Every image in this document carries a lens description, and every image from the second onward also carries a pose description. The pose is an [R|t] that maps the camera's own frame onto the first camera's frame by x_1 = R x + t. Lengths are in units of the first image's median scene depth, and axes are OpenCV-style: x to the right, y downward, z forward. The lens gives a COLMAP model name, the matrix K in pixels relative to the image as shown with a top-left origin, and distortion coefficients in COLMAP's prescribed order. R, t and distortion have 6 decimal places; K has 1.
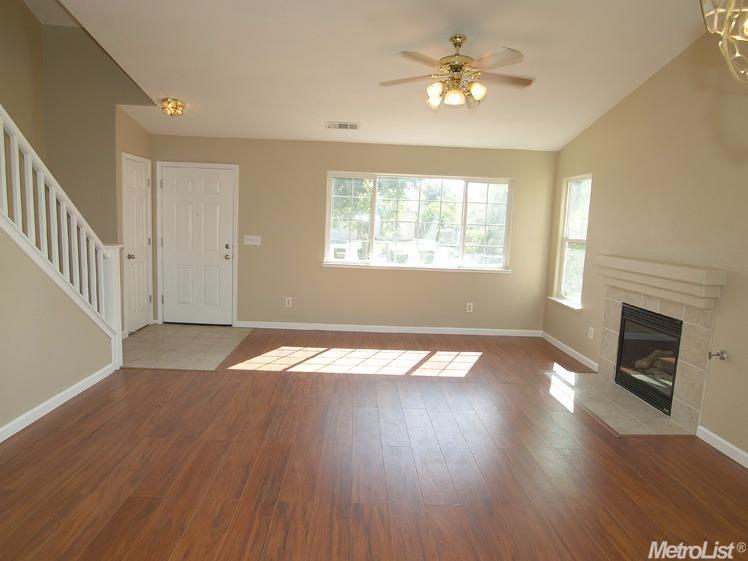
lens RADIAL K [[472.8, 0, 367.8], [0, 472.8, 280.2], [0, 0, 1]] dist [-0.029020, 0.001625]
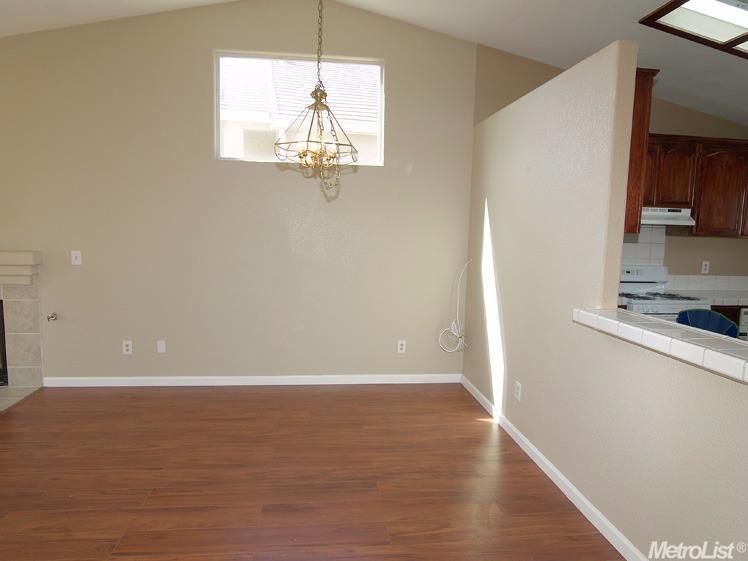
lens RADIAL K [[472.8, 0, 367.8], [0, 472.8, 280.2], [0, 0, 1]] dist [-0.029020, 0.001625]
pose [[-0.084582, -0.150909, 0.984923, -0.386741], [0.099558, 0.982238, 0.159047, -0.038714], [-0.991430, 0.111510, -0.068056, 0.142037]]
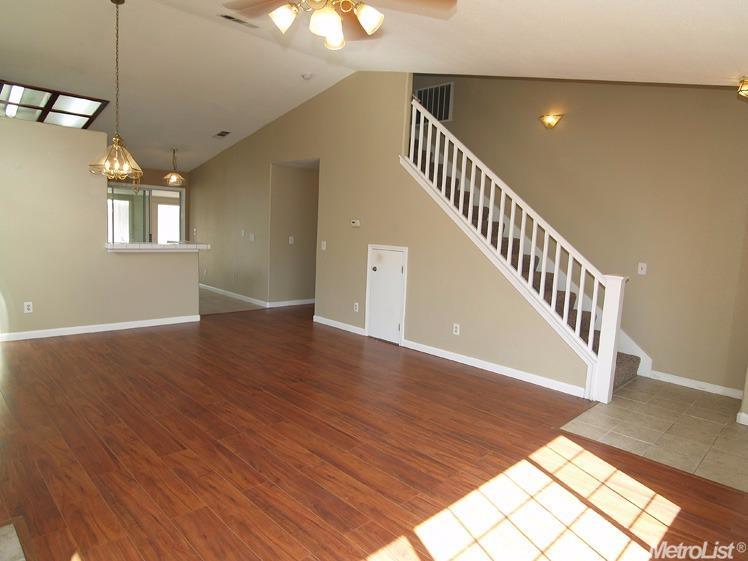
lens RADIAL K [[472.8, 0, 367.8], [0, 472.8, 280.2], [0, 0, 1]] dist [-0.029020, 0.001625]
pose [[-0.726897, 0.003083, -0.686740, 0.442981], [-0.164265, 0.970182, 0.178226, -0.139166], [0.666812, 0.242359, -0.704716, 1.210730]]
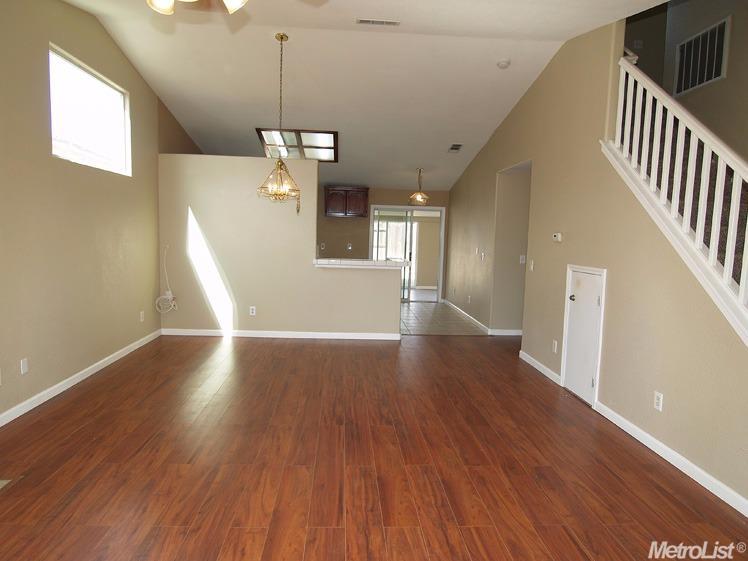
lens RADIAL K [[472.8, 0, 367.8], [0, 472.8, 280.2], [0, 0, 1]] dist [-0.029020, 0.001625]
pose [[-0.997165, -0.065526, -0.036993, -0.012189], [-0.072181, 0.971861, 0.224224, -0.160269], [0.021259, 0.226259, -0.973835, 1.215600]]
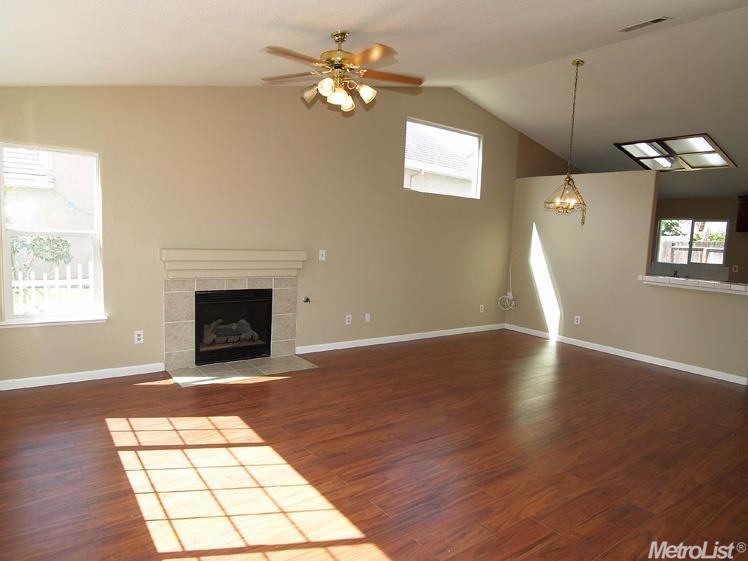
lens RADIAL K [[472.8, 0, 367.8], [0, 472.8, 280.2], [0, 0, 1]] dist [-0.029020, 0.001625]
pose [[-0.565722, -0.148187, 0.811171, -0.514589], [0.033451, 0.978786, 0.202136, -0.169995], [-0.823917, 0.141487, -0.548764, 1.180805]]
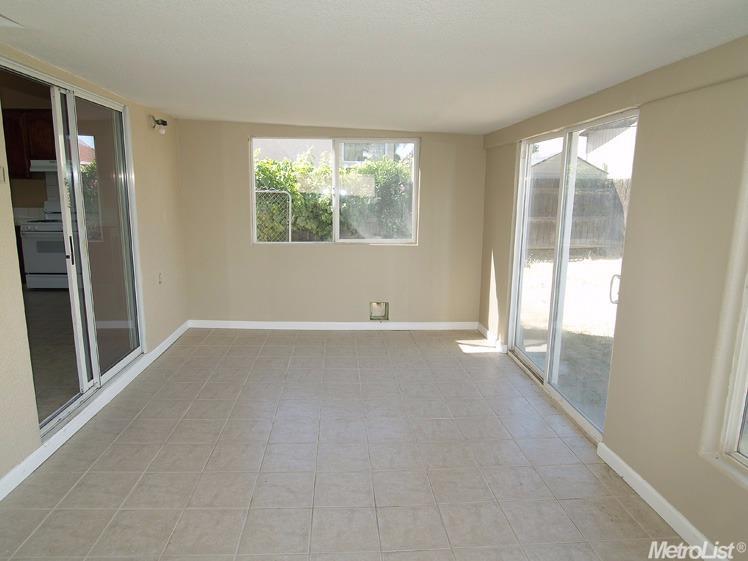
lens RADIAL K [[472.8, 0, 367.8], [0, 472.8, 280.2], [0, 0, 1]] dist [-0.029020, 0.001625]
pose [[-0.033441, -0.222451, 0.974370, -0.914749], [0.112769, 0.967850, 0.224832, 0.154285], [-0.993058, 0.117398, -0.007280, -1.313719]]
